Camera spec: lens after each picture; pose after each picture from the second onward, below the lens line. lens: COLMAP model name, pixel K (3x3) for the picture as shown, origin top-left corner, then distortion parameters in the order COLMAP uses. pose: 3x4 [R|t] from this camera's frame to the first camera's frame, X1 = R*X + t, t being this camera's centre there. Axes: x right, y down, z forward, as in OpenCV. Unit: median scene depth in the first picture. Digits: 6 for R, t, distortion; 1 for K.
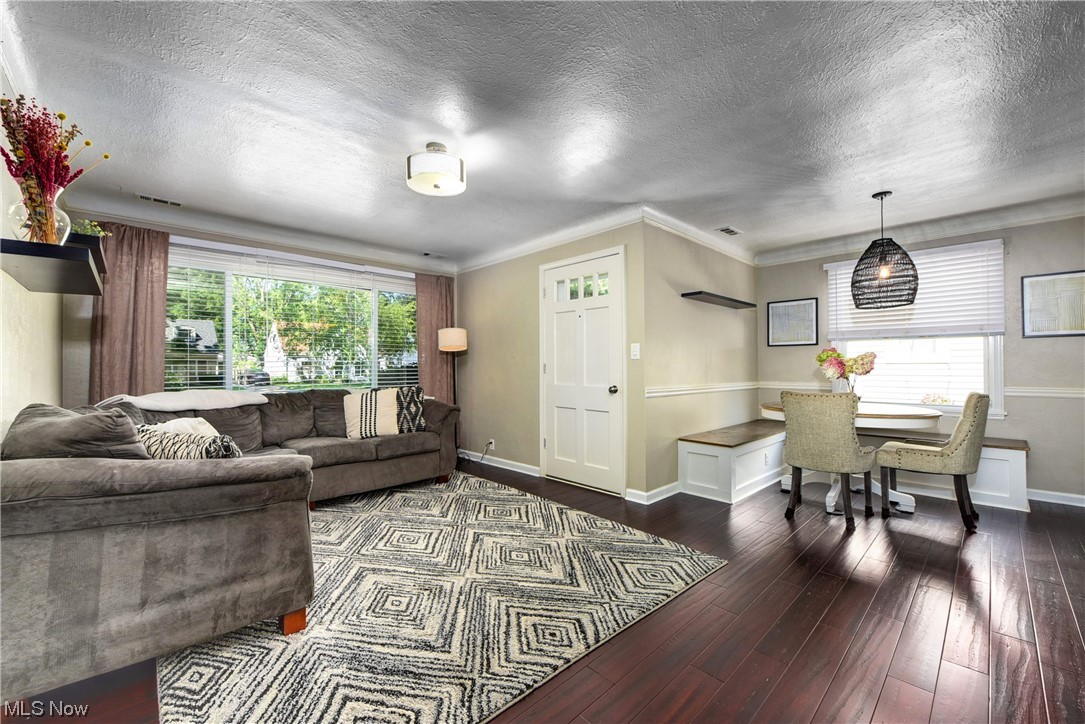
lens RADIAL K [[434.8, 0, 542.0], [0, 434.8, 362.6], [0, 0, 1]] dist [0.009743, -0.001908]
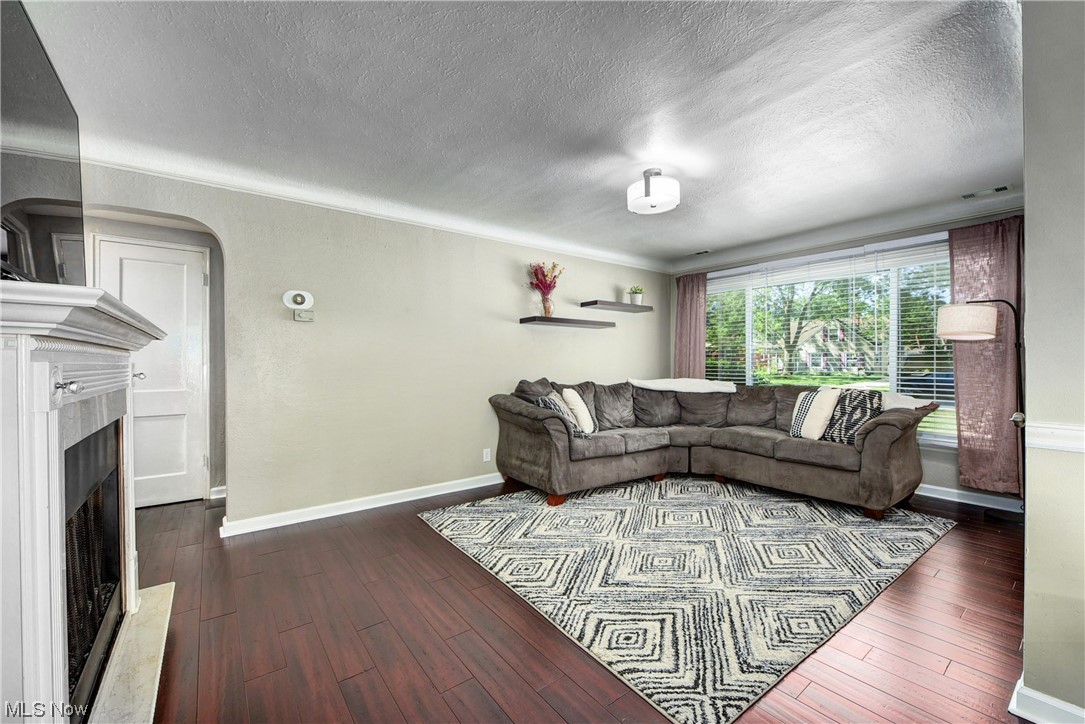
lens RADIAL K [[434.8, 0, 545.6], [0, 434.8, 365.9], [0, 0, 1]] dist [0.009743, -0.001908]
pose [[-0.105165, 0.007822, -0.994424, 1.199077], [0.011967, 0.999907, 0.006600, 0.004922], [0.994383, -0.011206, -0.105249, 1.097055]]
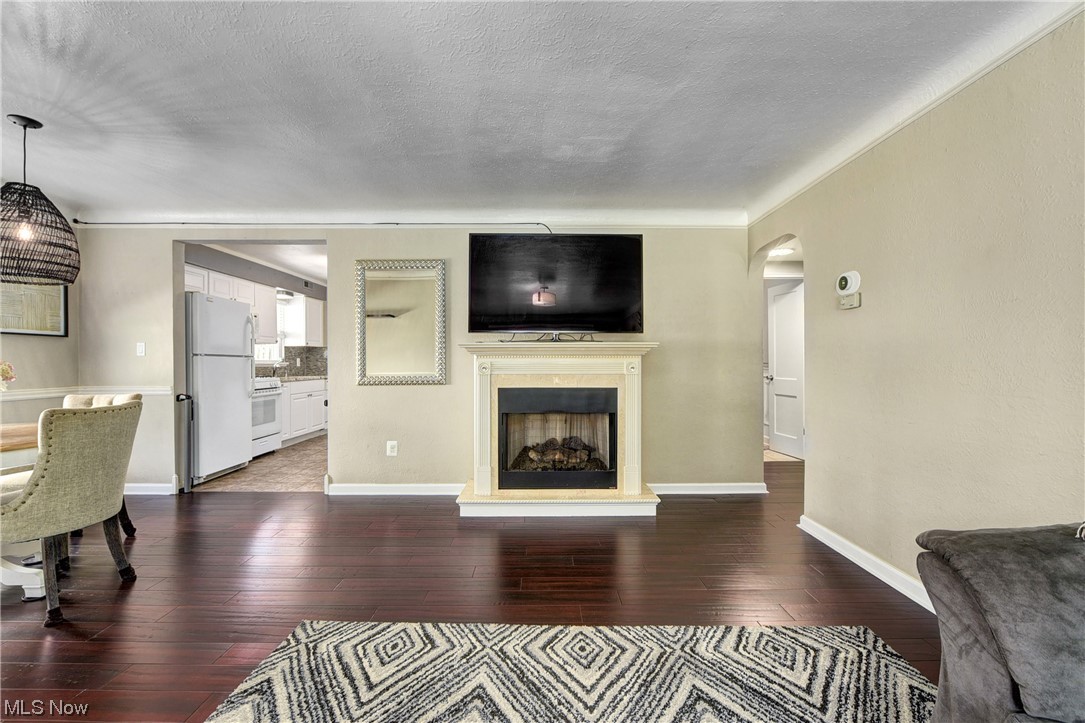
lens RADIAL K [[434.8, 0, 545.1], [0, 434.8, 357.5], [0, 0, 1]] dist [0.009743, -0.001908]
pose [[-0.729086, 0.008846, 0.684365, -0.520971], [-0.001302, 0.999897, -0.014311, 0.004633], [-0.684421, -0.011325, -0.728999, 1.600705]]
